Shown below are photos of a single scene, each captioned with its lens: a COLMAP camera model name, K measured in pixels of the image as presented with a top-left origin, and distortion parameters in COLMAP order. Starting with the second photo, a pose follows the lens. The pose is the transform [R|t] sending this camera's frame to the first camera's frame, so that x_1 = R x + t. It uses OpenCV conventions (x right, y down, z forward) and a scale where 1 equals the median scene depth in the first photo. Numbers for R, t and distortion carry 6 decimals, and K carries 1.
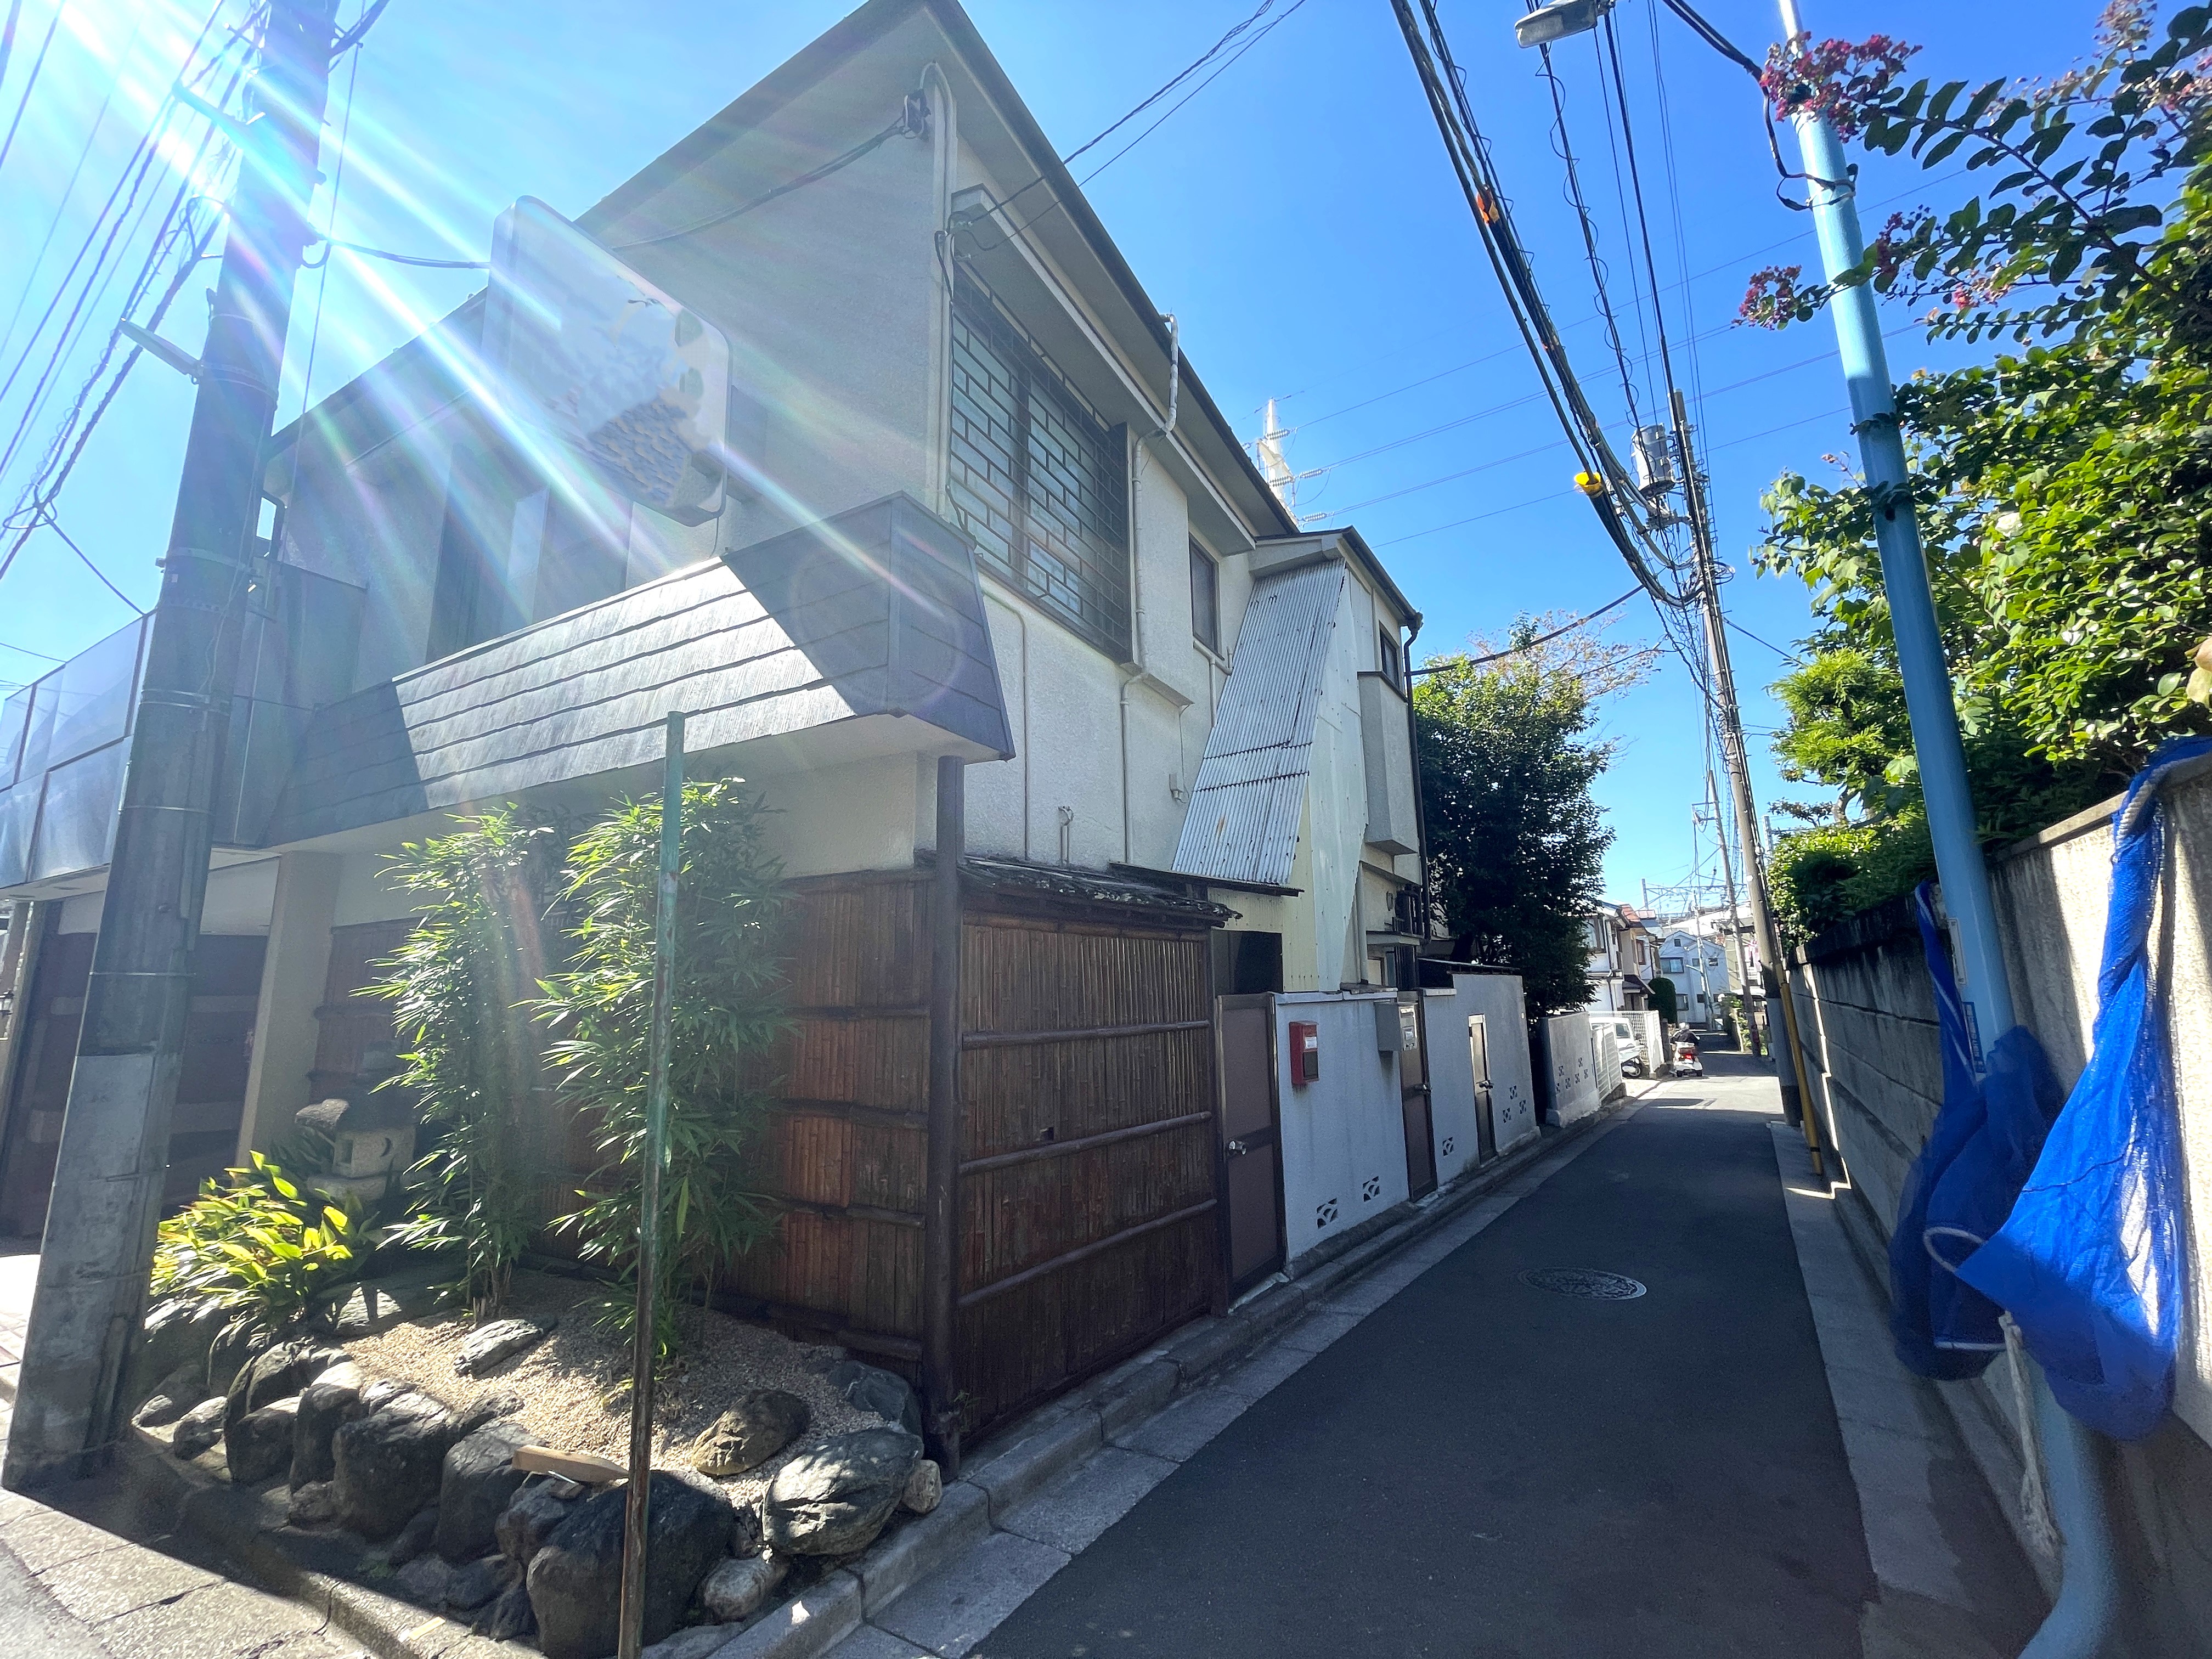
lens RADIAL K [[895.4, 0, 1102.7], [0, 895.4, 835.6], [0, 0, 1]] dist [-0.005760, 0.000462]
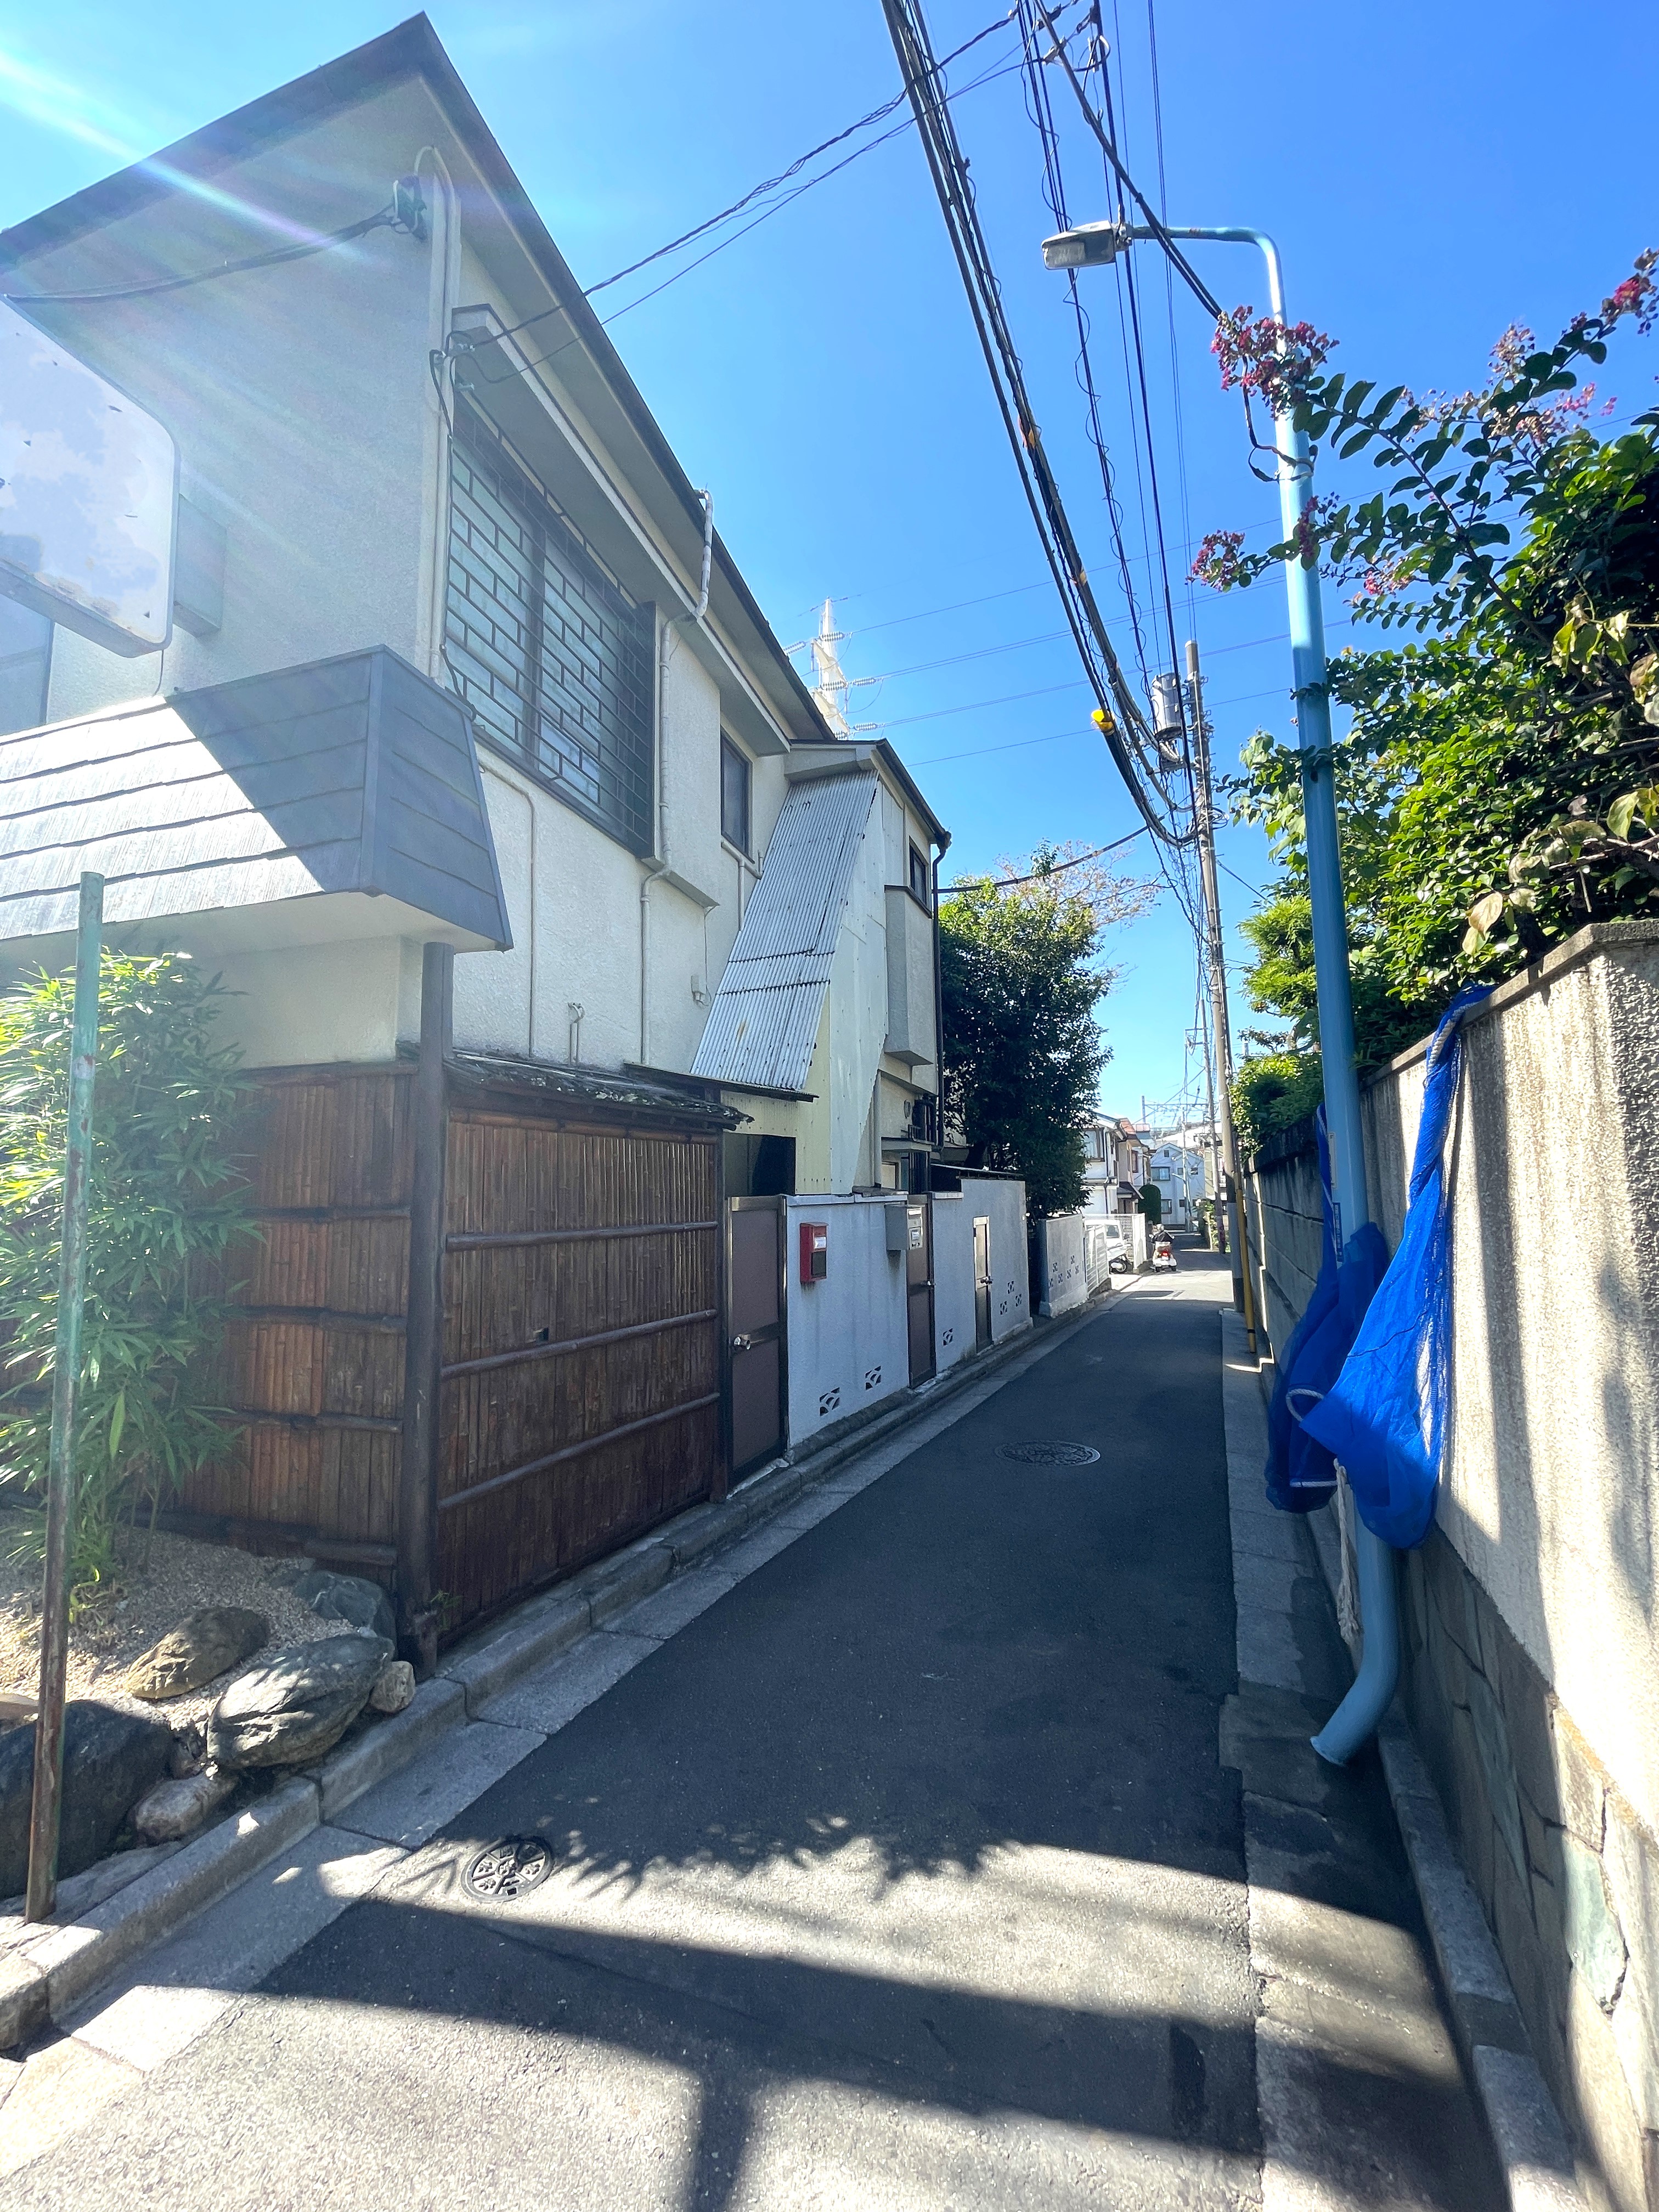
lens RADIAL K [[895.4, 0, 828.4], [0, 895.4, 1107.3], [0, 0, 1]] dist [-0.005760, 0.000462]
pose [[0.978876, 0.022938, 0.203164, 0.039398], [-0.037922, 0.996814, 0.070171, 0.001427], [-0.200907, -0.076393, 0.976627, -0.008925]]
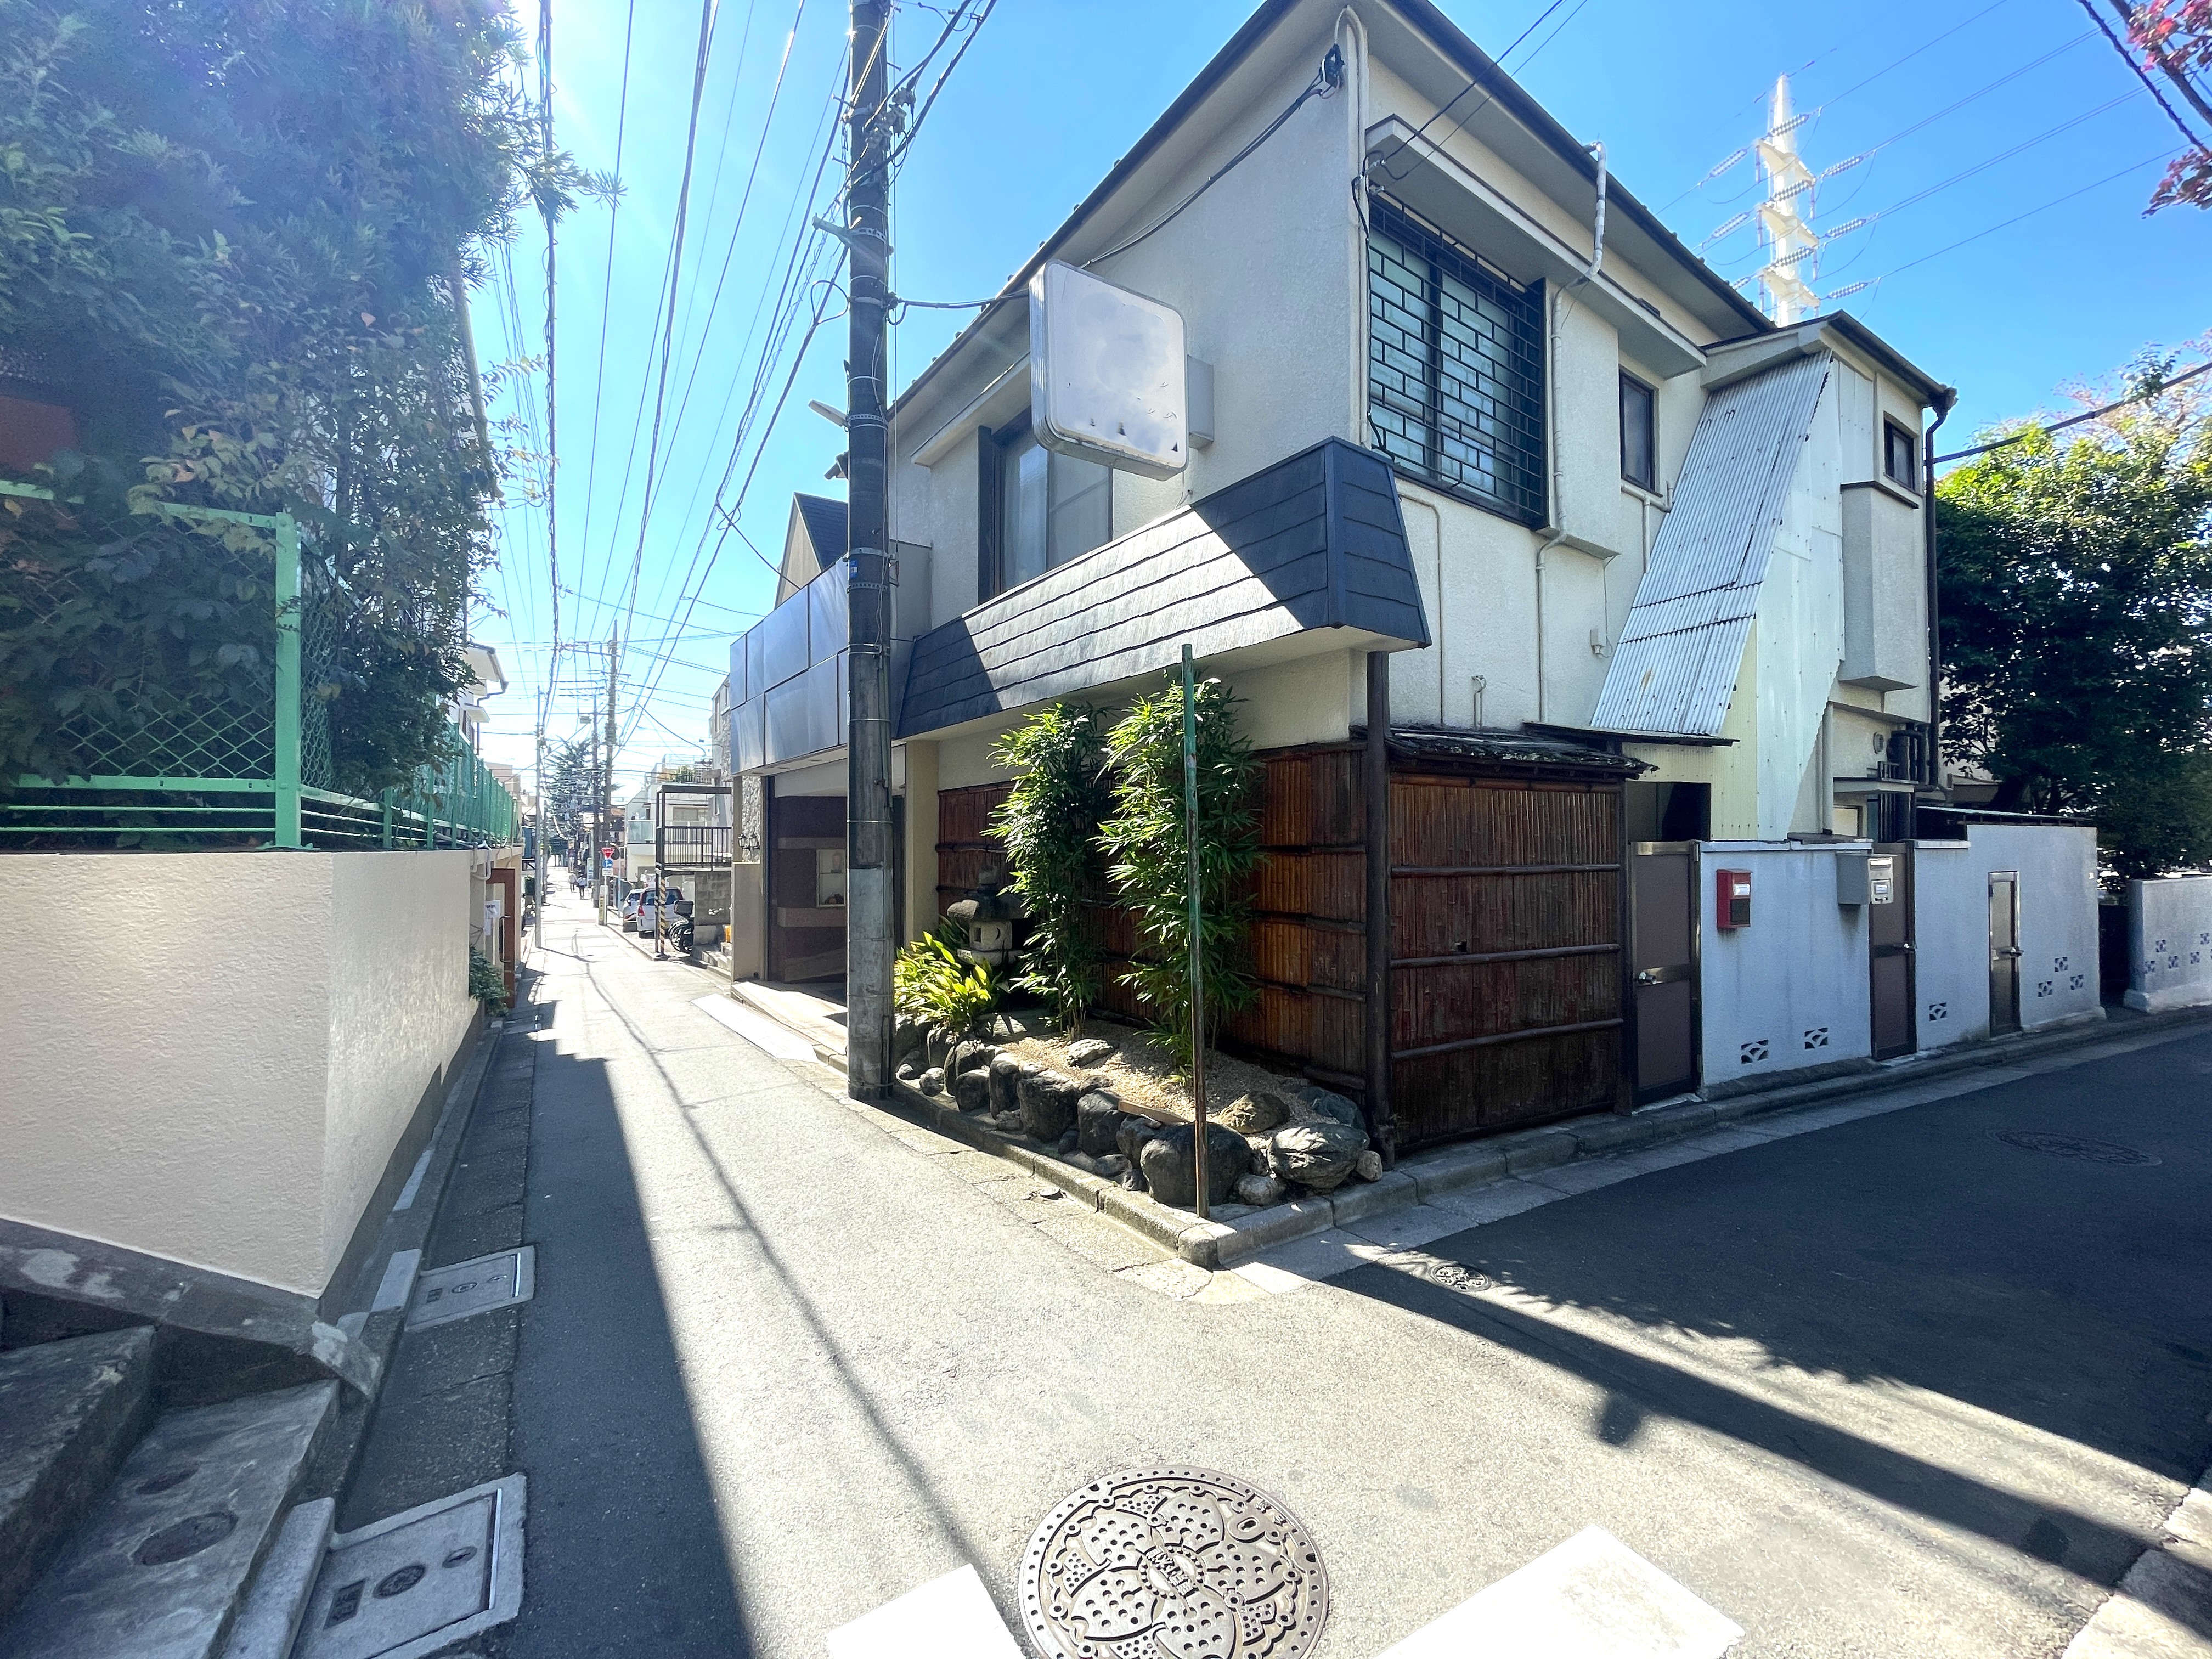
lens RADIAL K [[895.4, 0, 1097.5], [0, 895.4, 835.1], [0, 0, 1]] dist [-0.005760, 0.000462]
pose [[0.899269, 0.007123, -0.437338, 0.025887], [0.064216, 0.986883, 0.148118, -0.039368], [0.432657, -0.161282, 0.887015, -0.299942]]
